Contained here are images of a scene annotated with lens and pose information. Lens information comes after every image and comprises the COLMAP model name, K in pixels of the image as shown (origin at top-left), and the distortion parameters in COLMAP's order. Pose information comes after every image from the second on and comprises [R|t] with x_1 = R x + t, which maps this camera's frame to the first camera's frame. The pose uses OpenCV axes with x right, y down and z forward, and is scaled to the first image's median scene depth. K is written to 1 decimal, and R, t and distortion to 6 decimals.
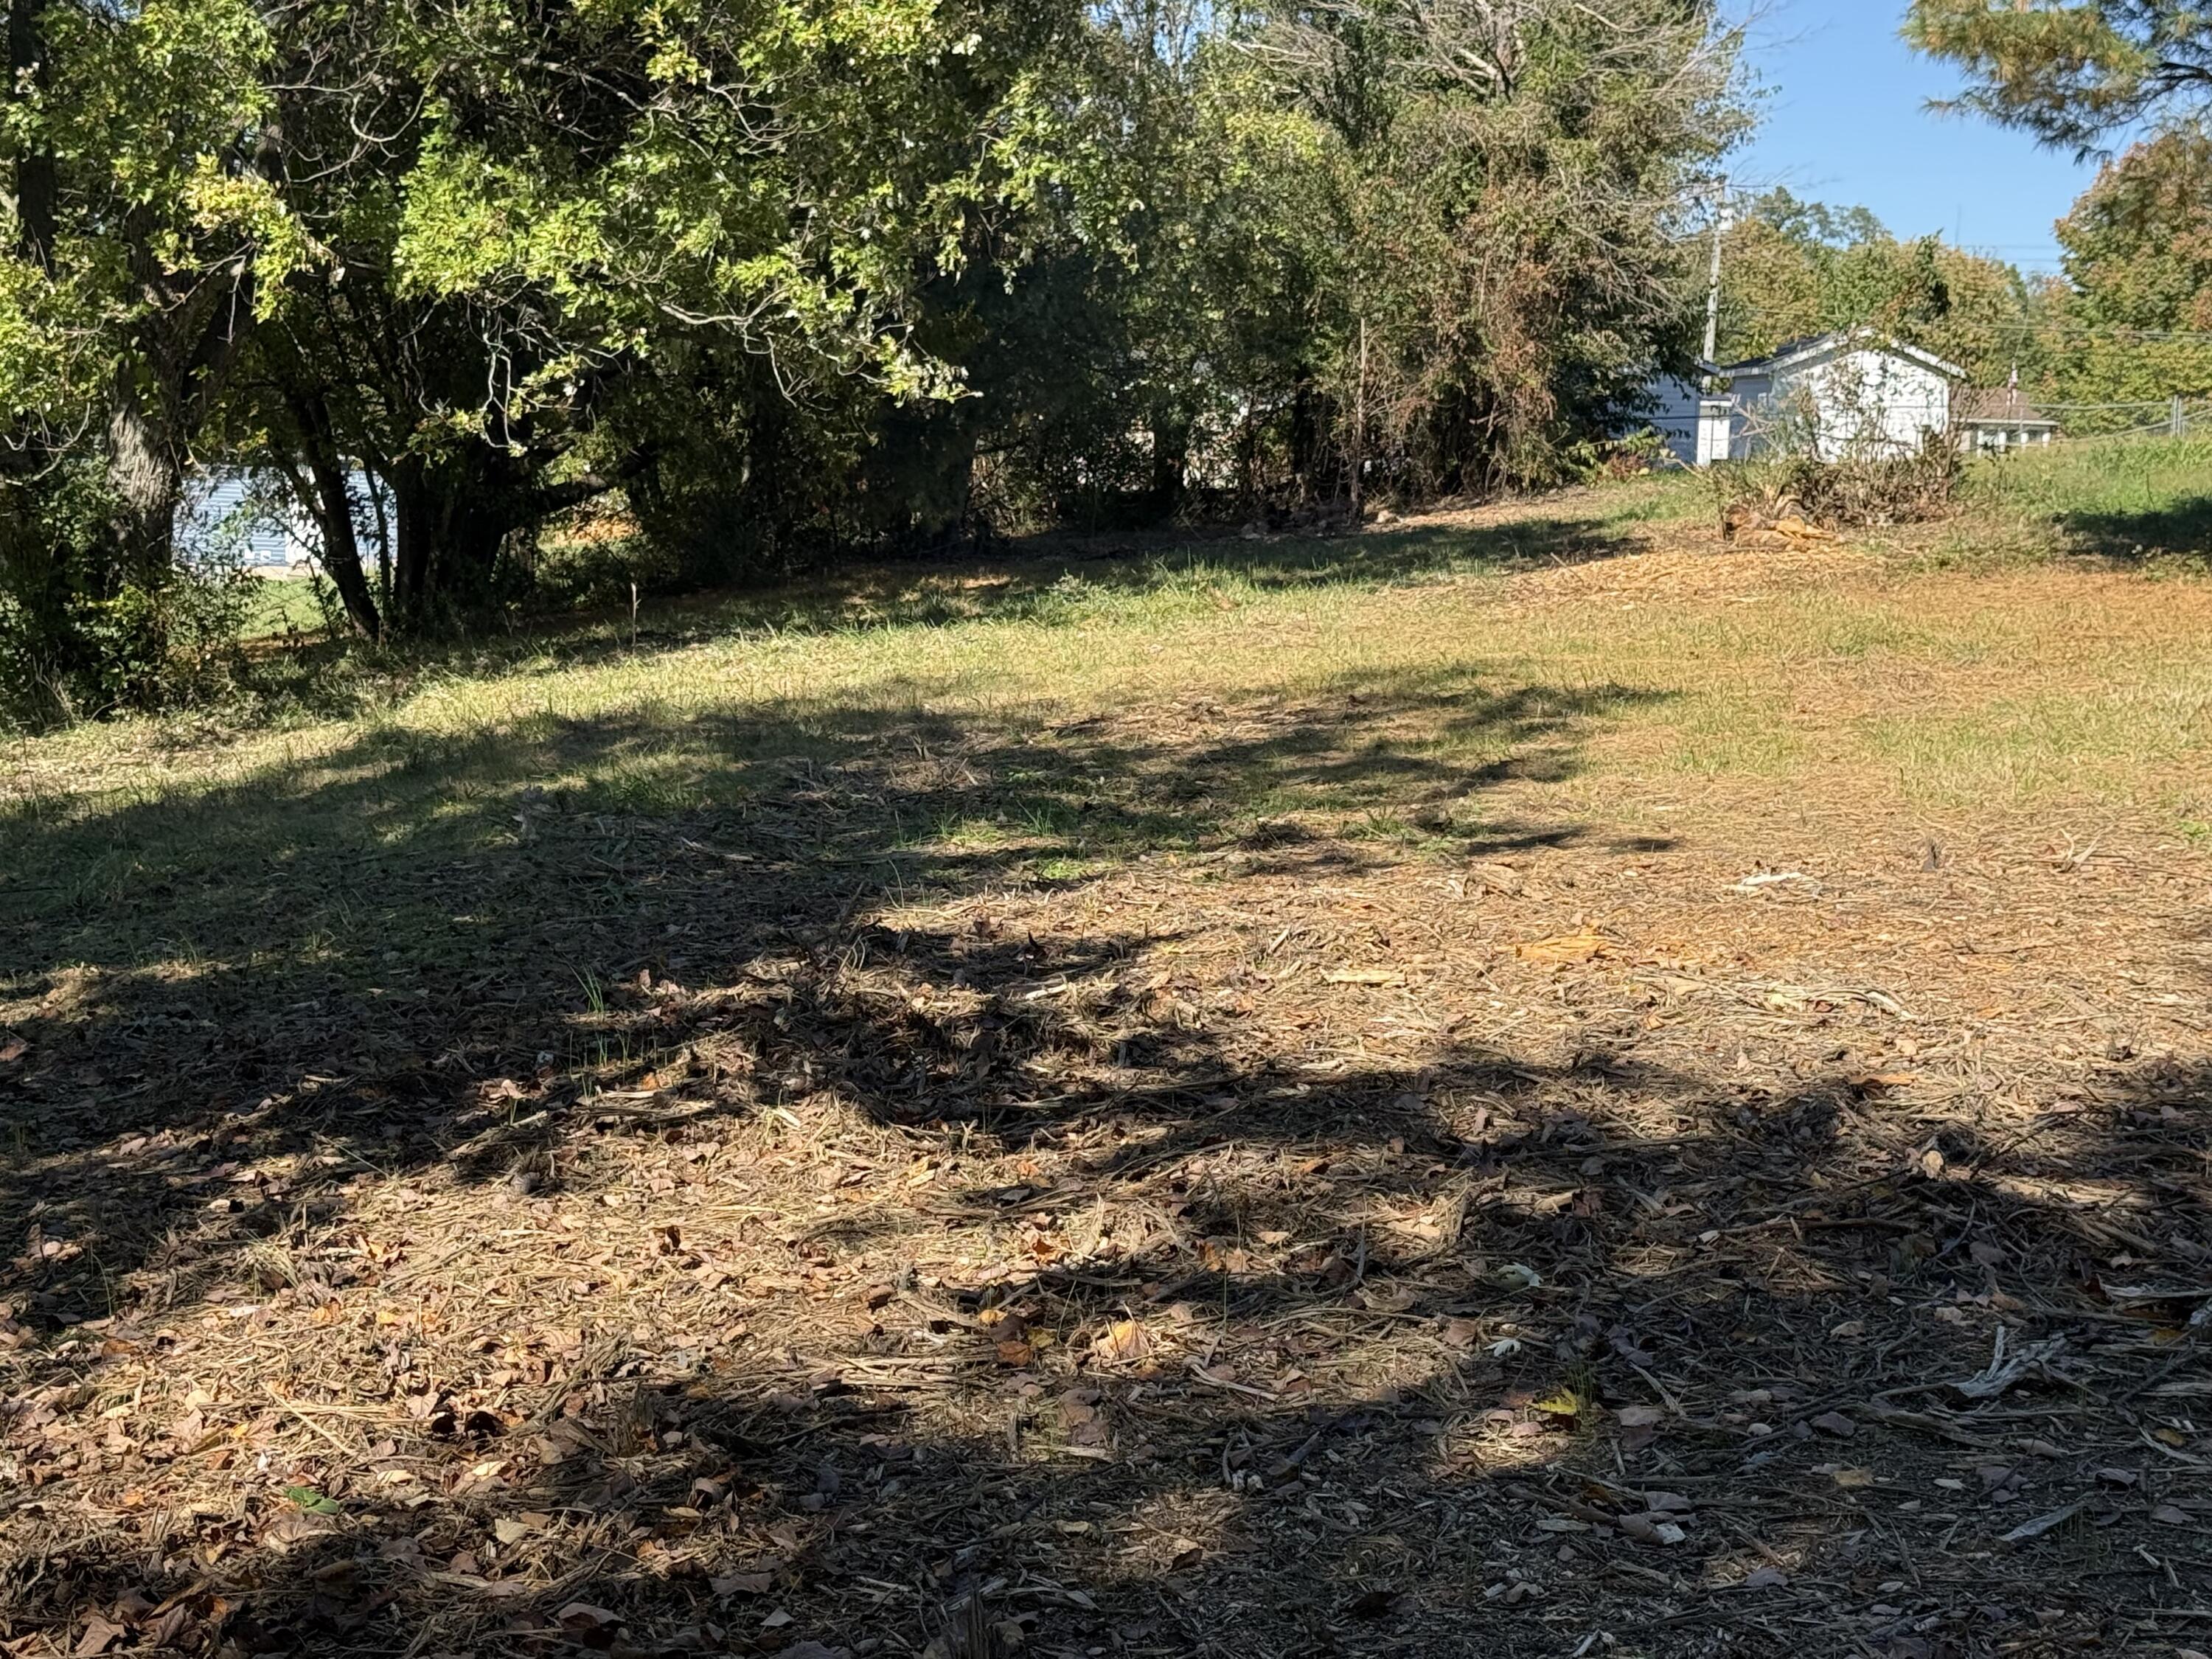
lens RADIAL K [[3726.7, 0, 1082.3], [0, 3726.7, 835.2], [0, 0, 1]] dist [0.129658, 0.000000]
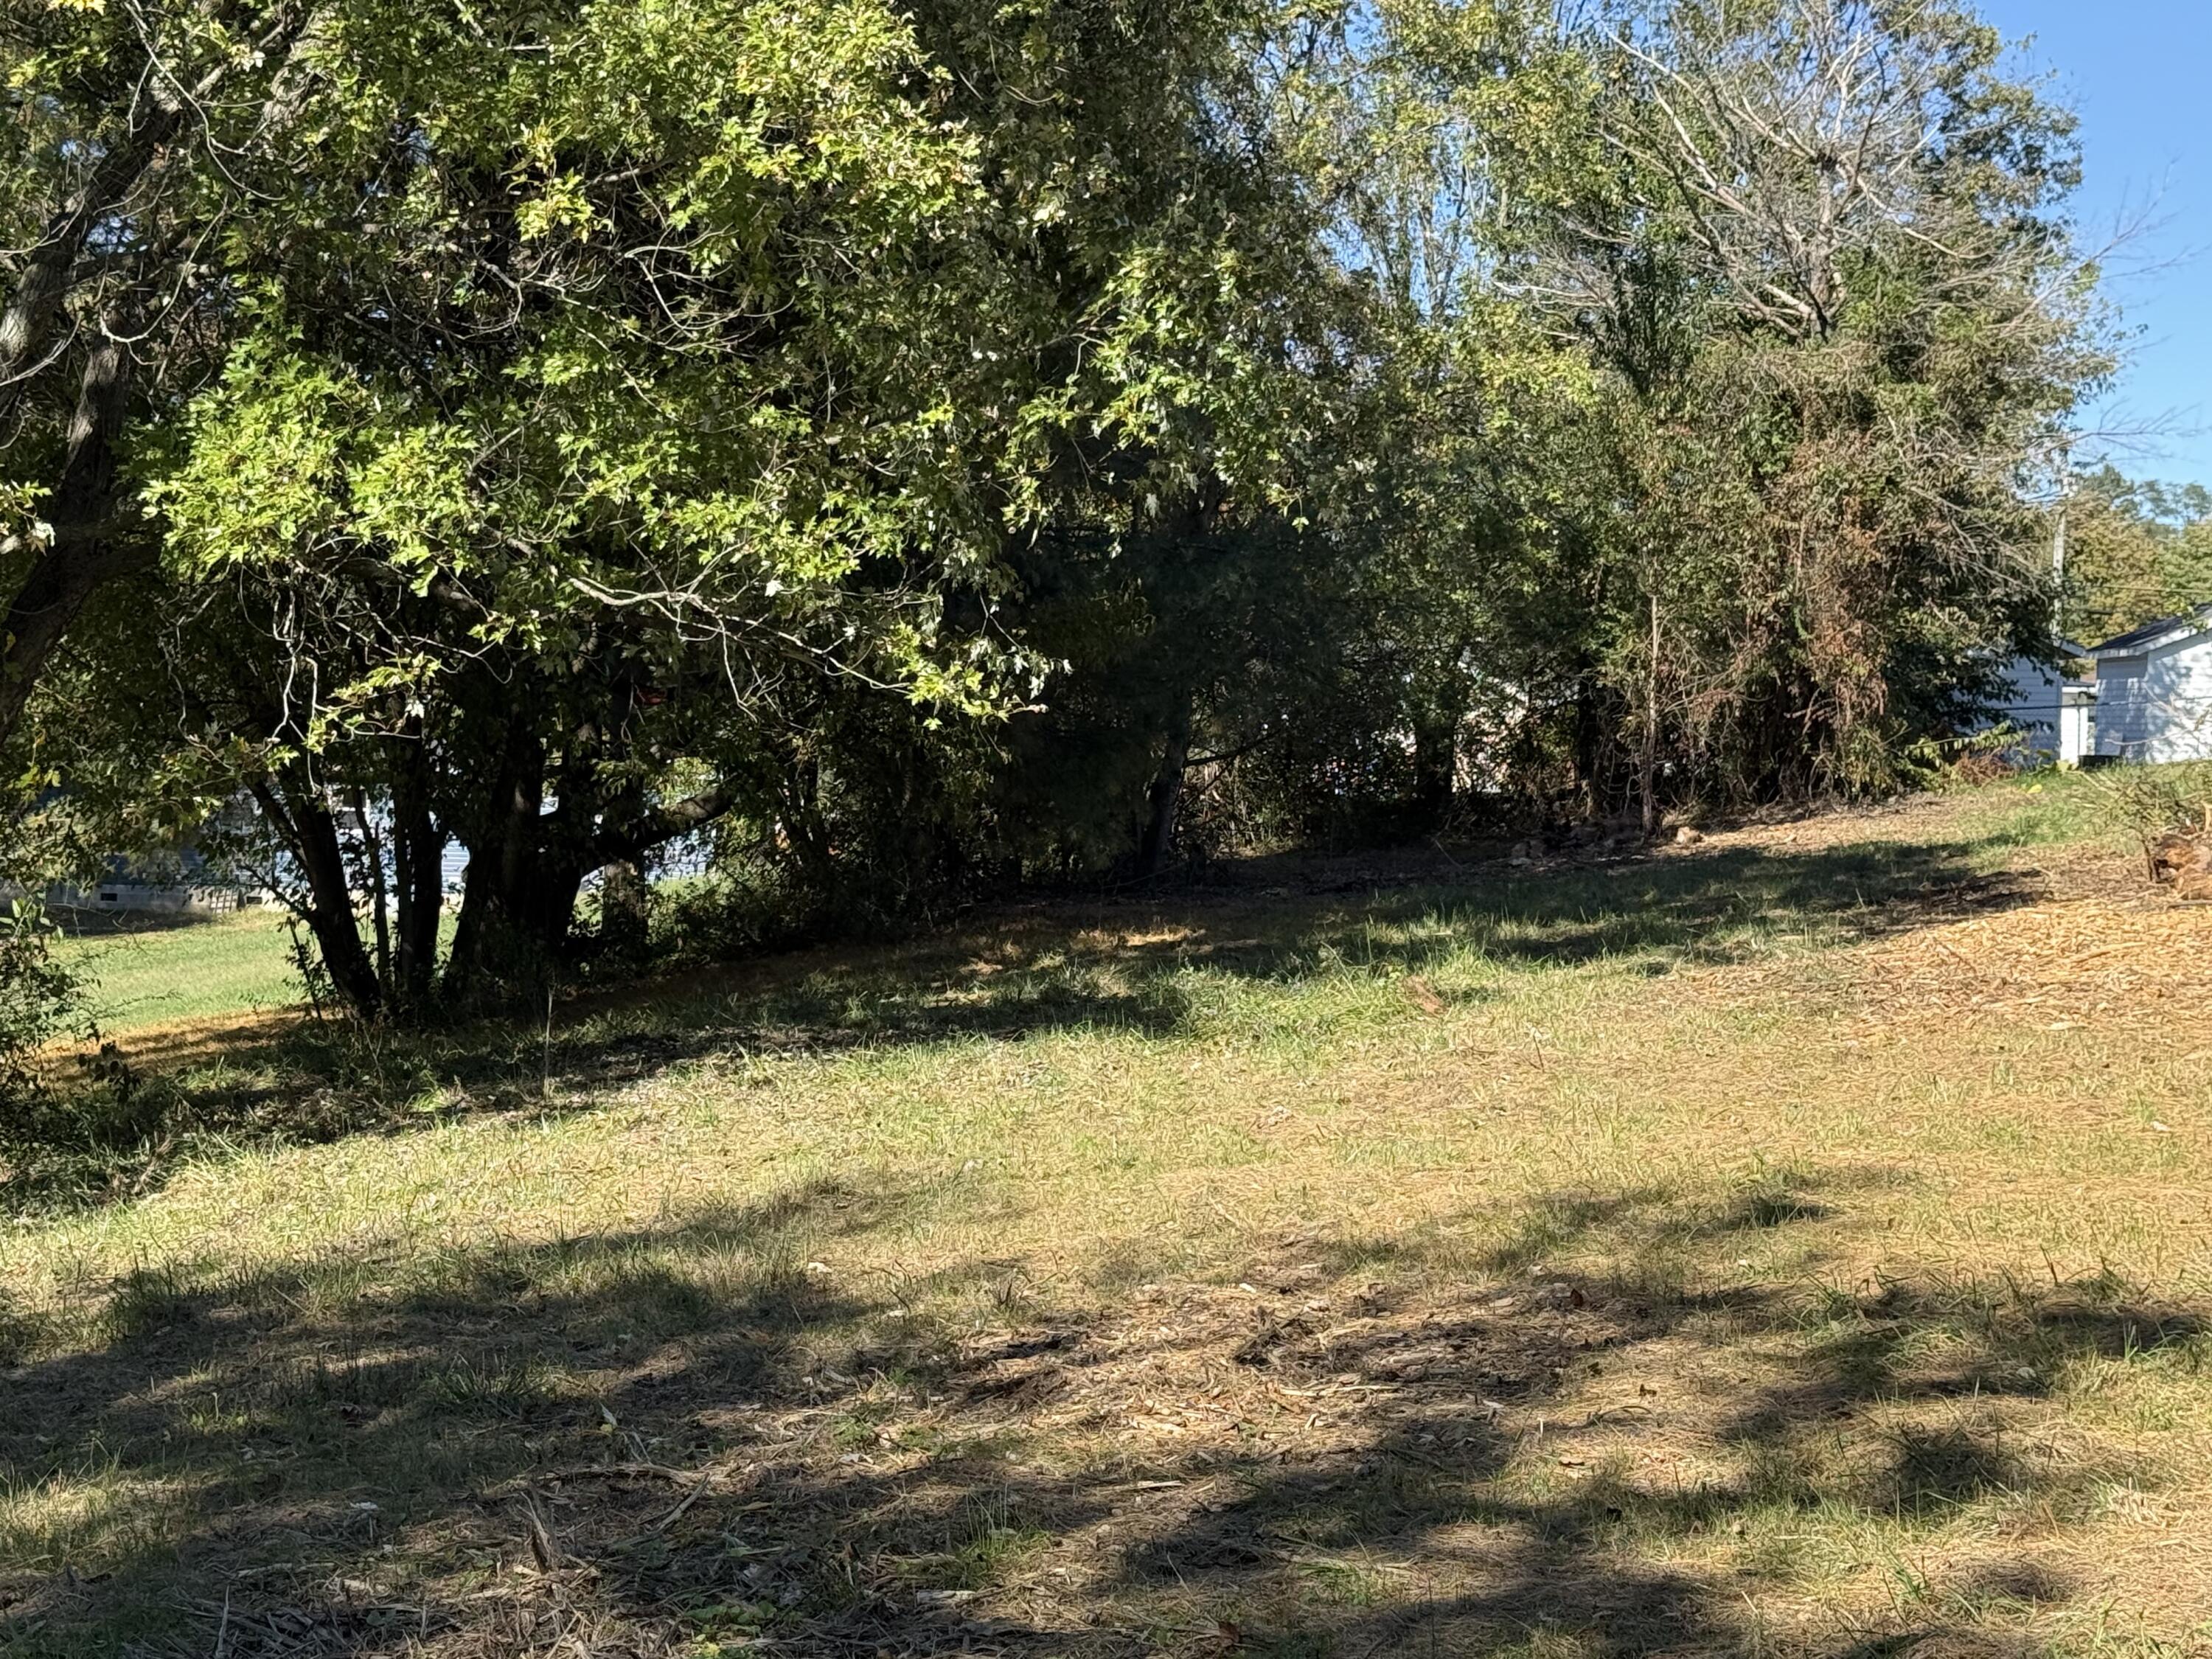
lens RADIAL K [[3726.7, 0, 1120.4], [0, 3726.7, 812.6], [0, 0, 1]] dist [0.129658, 0.000000]
pose [[0.997188, -0.013387, -0.073729, 0.030387], [0.007114, 0.996381, -0.084701, -0.036568], [0.074596, 0.083938, 0.993675, 0.298291]]
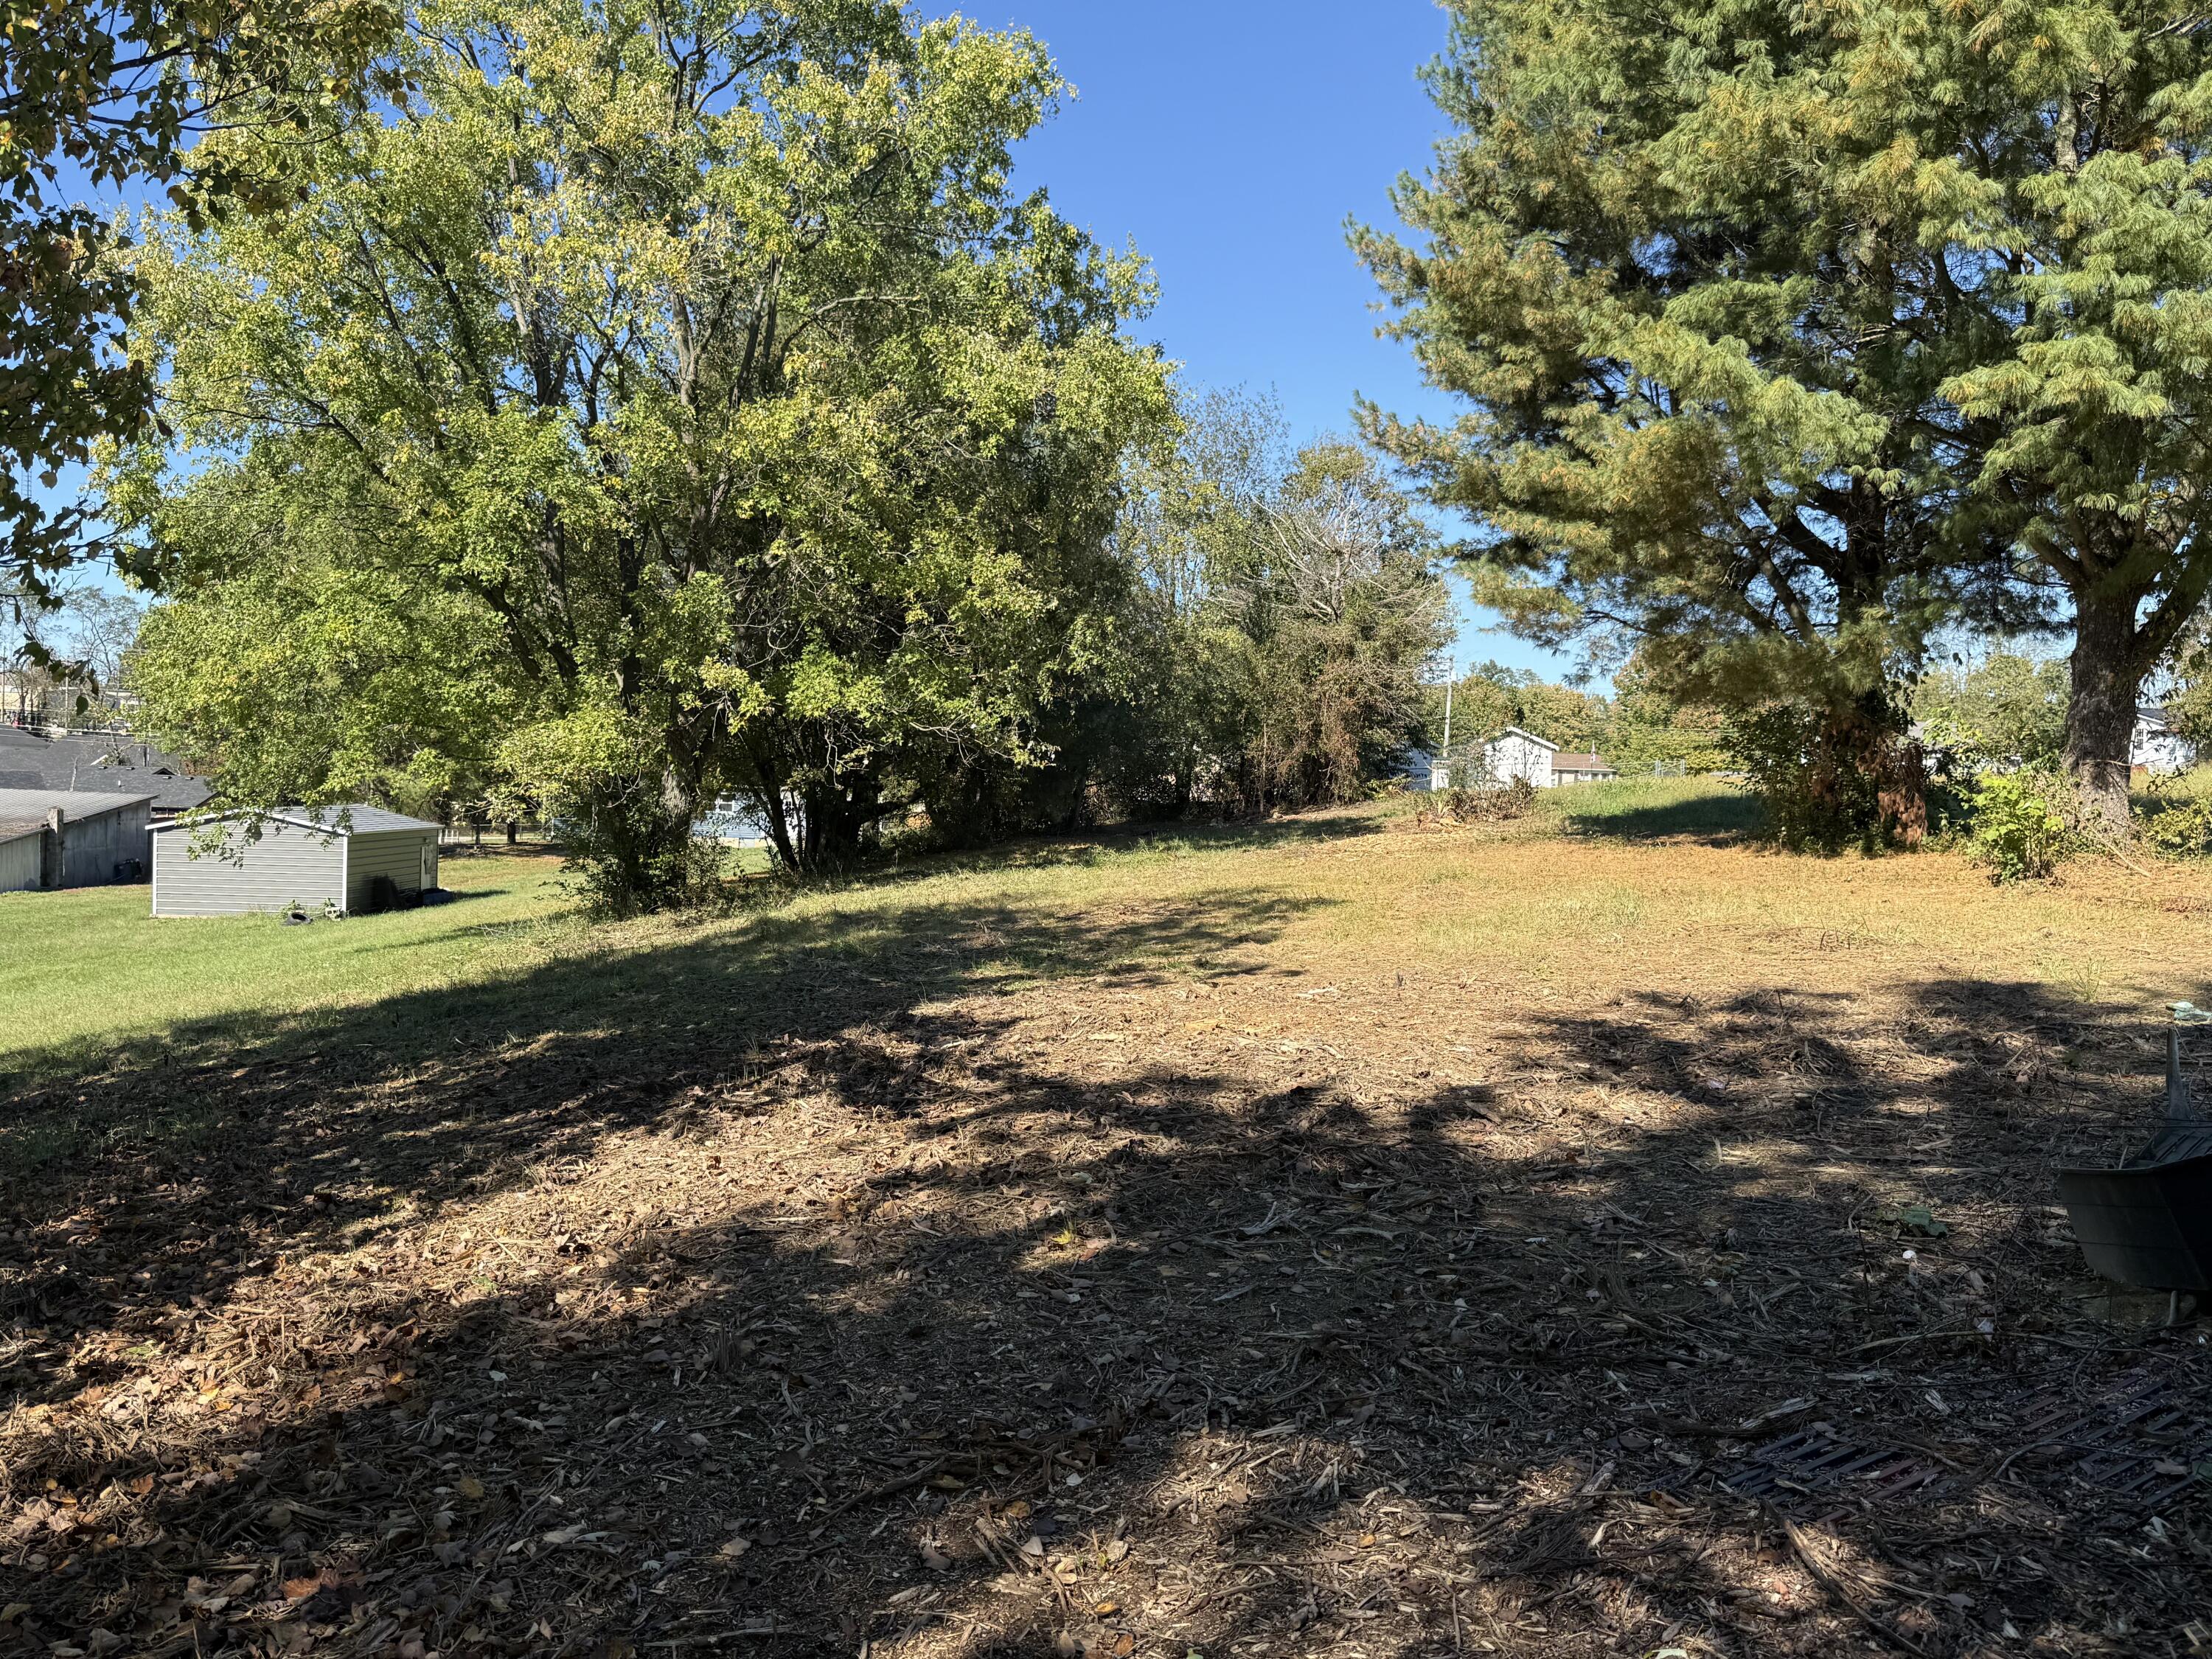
lens RADIAL K [[1753.7, 0, 1110.3], [0, 1753.7, 820.0], [0, 0, 1]] dist [0.111597, -0.004772]
pose [[0.999412, -0.002730, -0.034190, 0.034137], [-0.000056, 0.996696, -0.081228, -0.001457], [0.034299, 0.081182, 0.996109, -0.008776]]
